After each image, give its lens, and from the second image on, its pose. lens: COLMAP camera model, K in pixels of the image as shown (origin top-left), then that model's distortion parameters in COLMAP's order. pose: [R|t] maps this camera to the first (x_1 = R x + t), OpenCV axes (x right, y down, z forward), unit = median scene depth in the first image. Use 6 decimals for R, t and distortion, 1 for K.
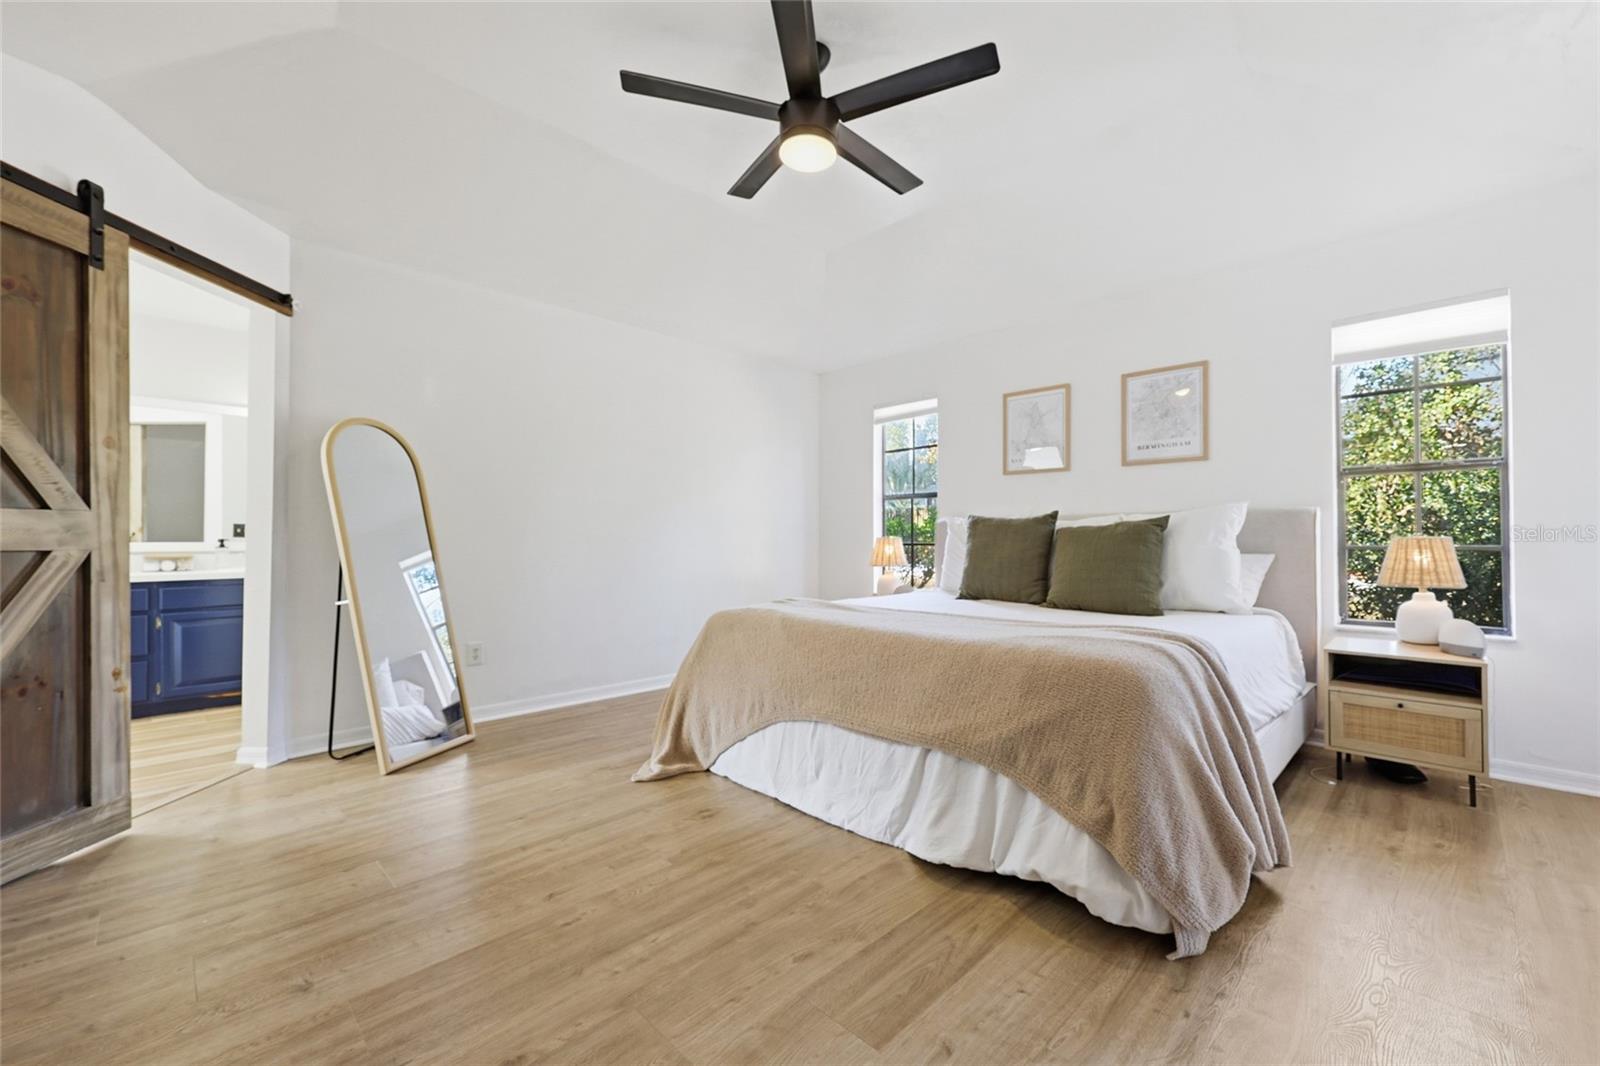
lens RADIAL K [[654.7, 0, 794.2], [0, 654.7, 534.7], [0, 0, 1]] dist [0.003009, -0.000138]
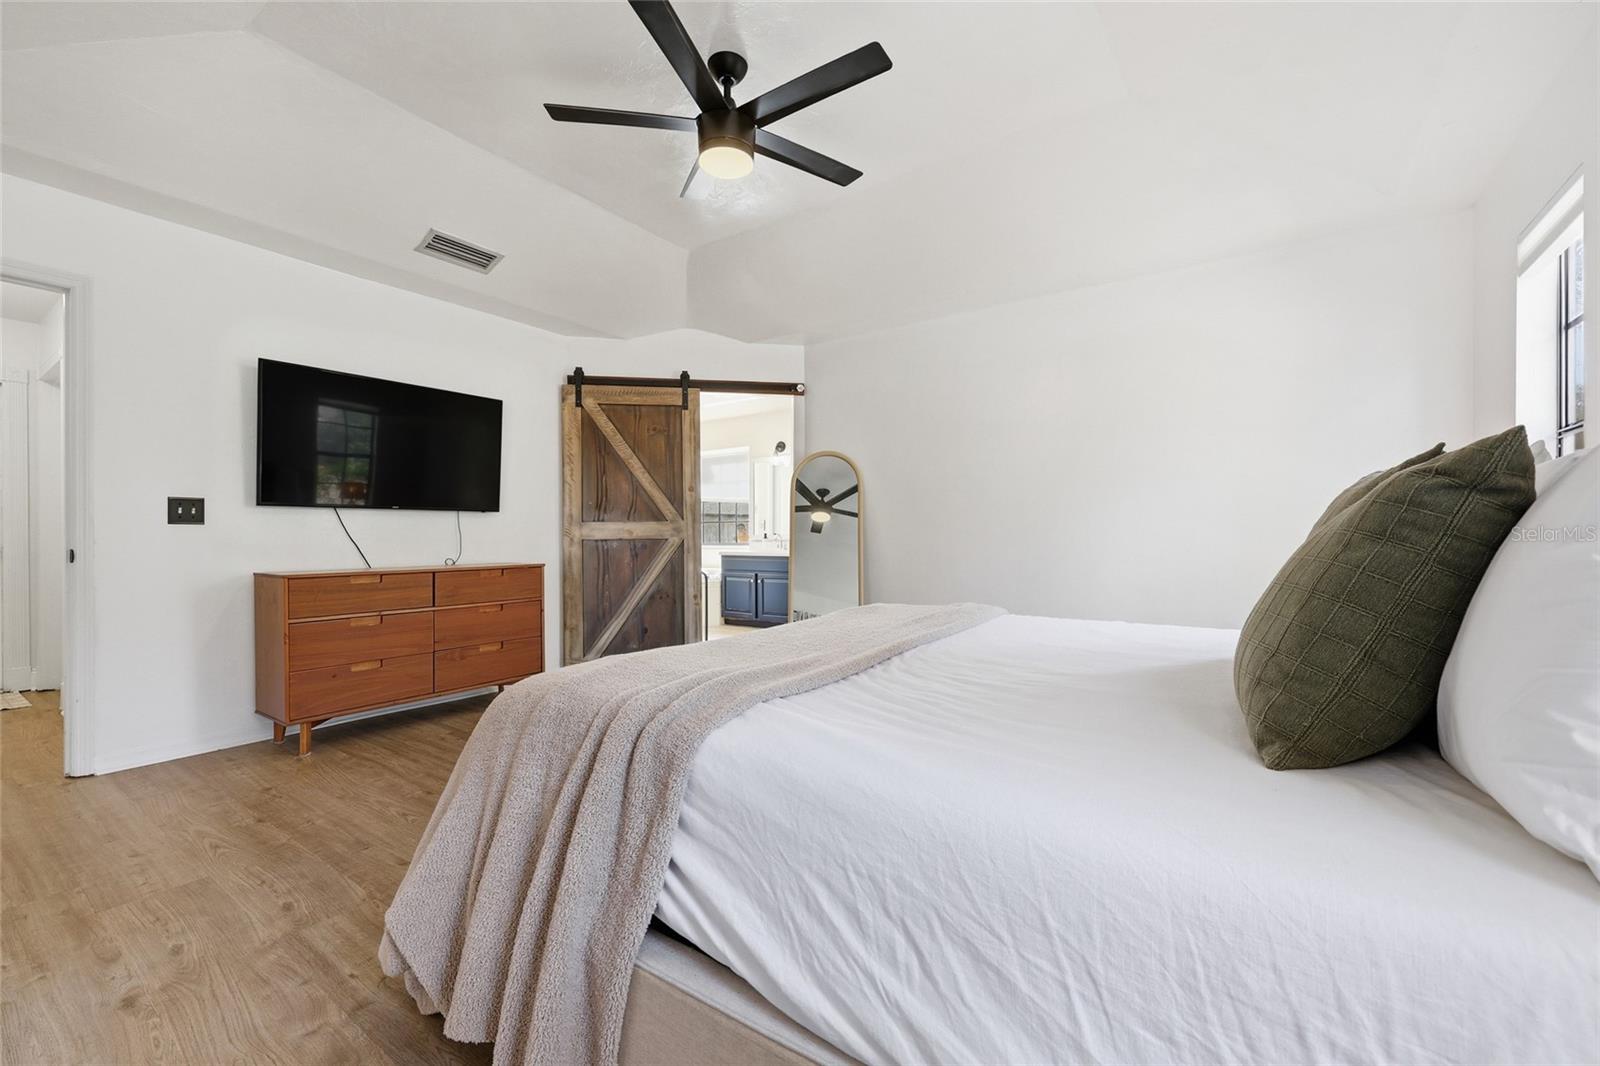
lens RADIAL K [[654.7, 0, 793.9], [0, 654.7, 536.7], [0, 0, 1]] dist [0.003009, -0.000138]
pose [[0.154218, 0.011664, -0.987968, 1.156392], [0.013259, 0.999816, 0.013874, -0.008944], [0.987948, -0.015239, 0.154035, 1.014773]]
